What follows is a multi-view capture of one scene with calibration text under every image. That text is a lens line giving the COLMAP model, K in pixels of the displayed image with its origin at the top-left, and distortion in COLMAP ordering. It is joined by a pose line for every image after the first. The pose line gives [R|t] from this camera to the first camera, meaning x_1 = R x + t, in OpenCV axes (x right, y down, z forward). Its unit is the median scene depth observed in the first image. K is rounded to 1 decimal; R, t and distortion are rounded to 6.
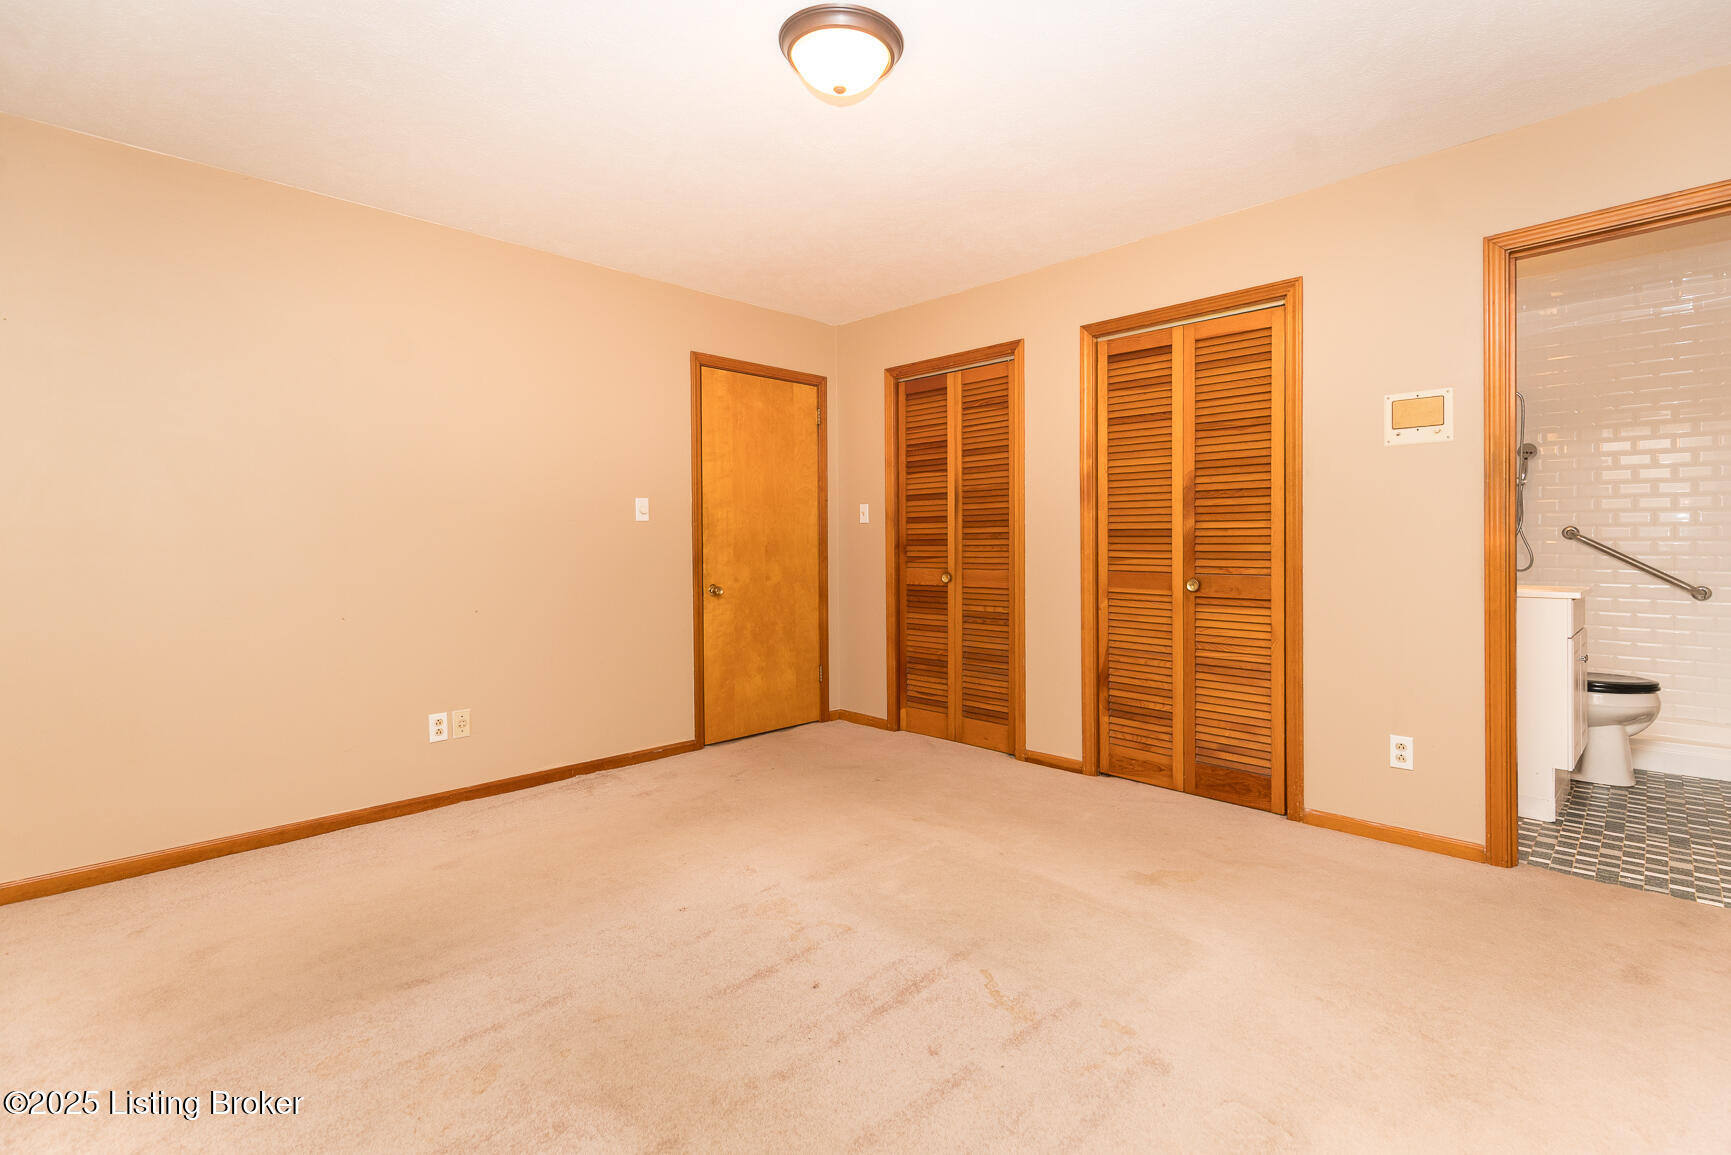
lens RADIAL K [[796.9, 0, 865.2], [0, 796.9, 549.7], [0, 0, 1]] dist [-0.000313, -0.000155]
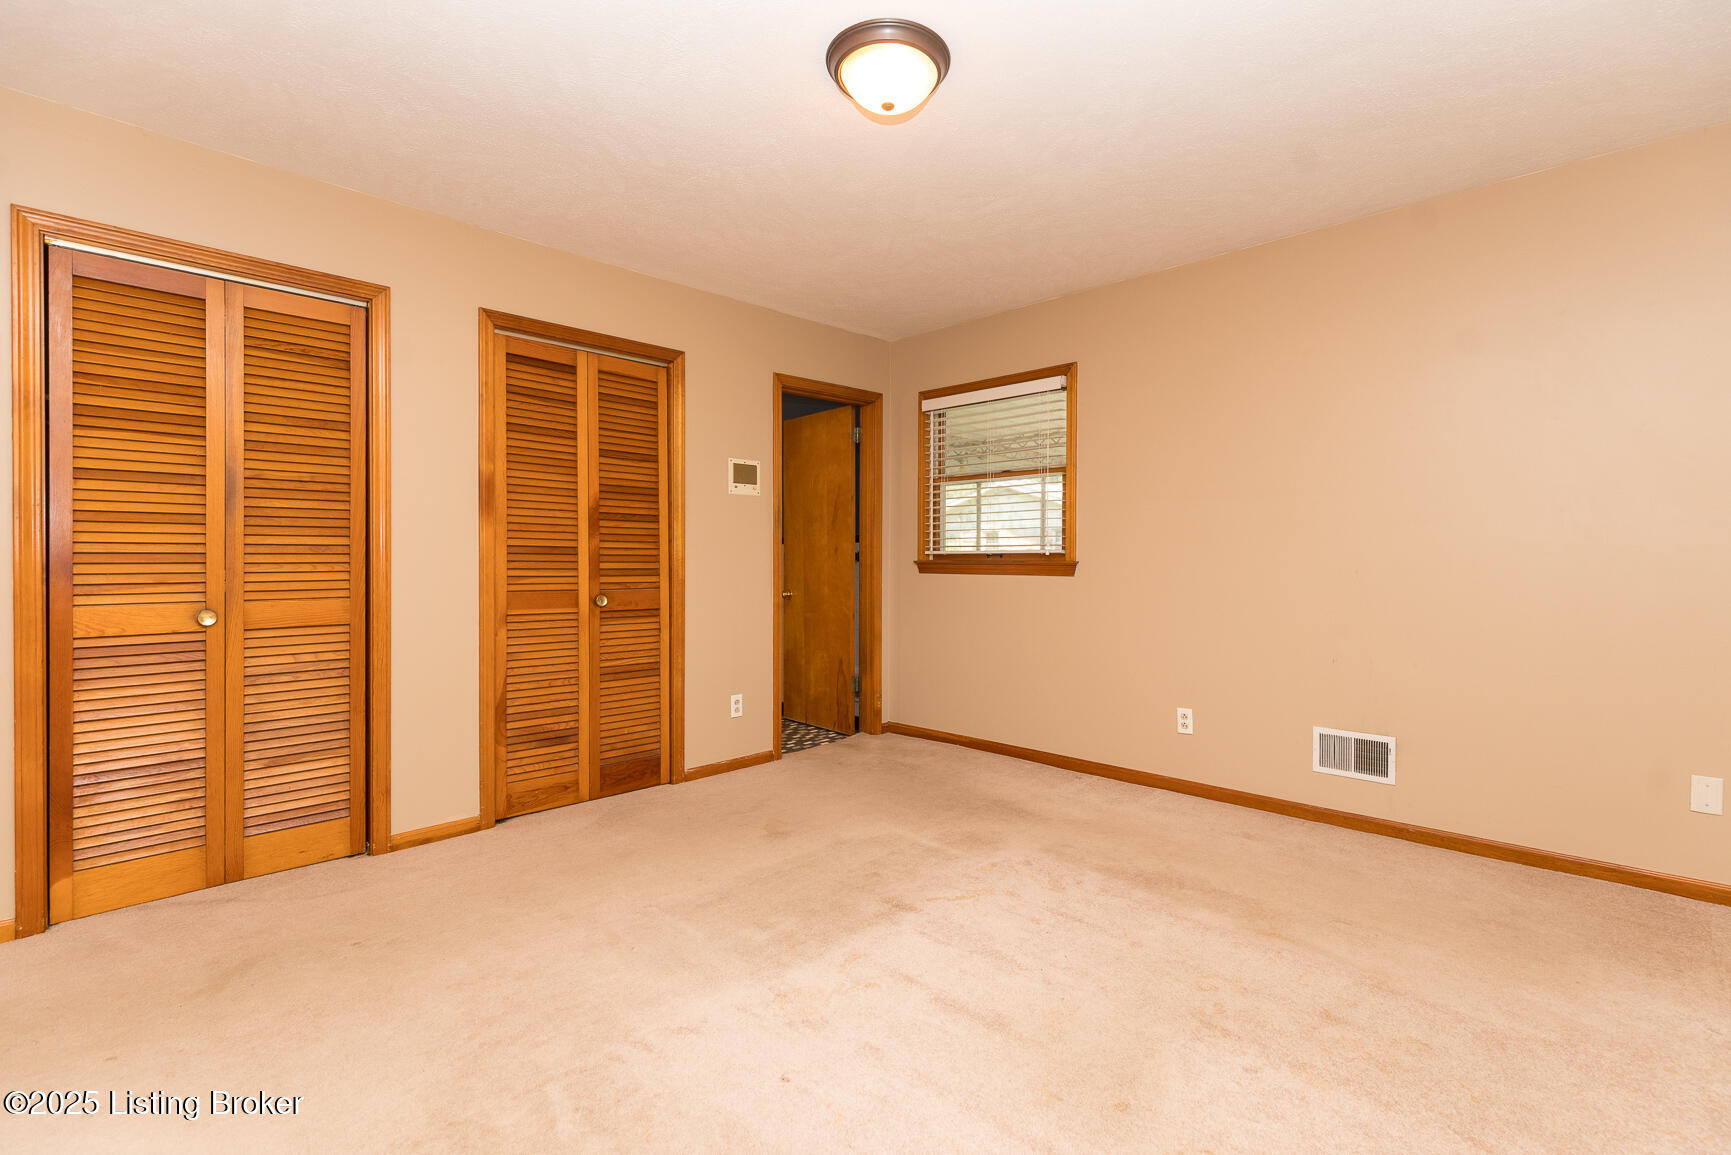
lens RADIAL K [[791.1, 0, 874.9], [0, 791.1, 567.0], [0, 0, 1]] dist [0.002302, 0.000175]
pose [[-0.025244, -0.002008, 0.999679, -0.636045], [0.008293, 0.999963, 0.002218, 0.000077], [-0.999647, 0.008346, -0.025227, 0.643166]]
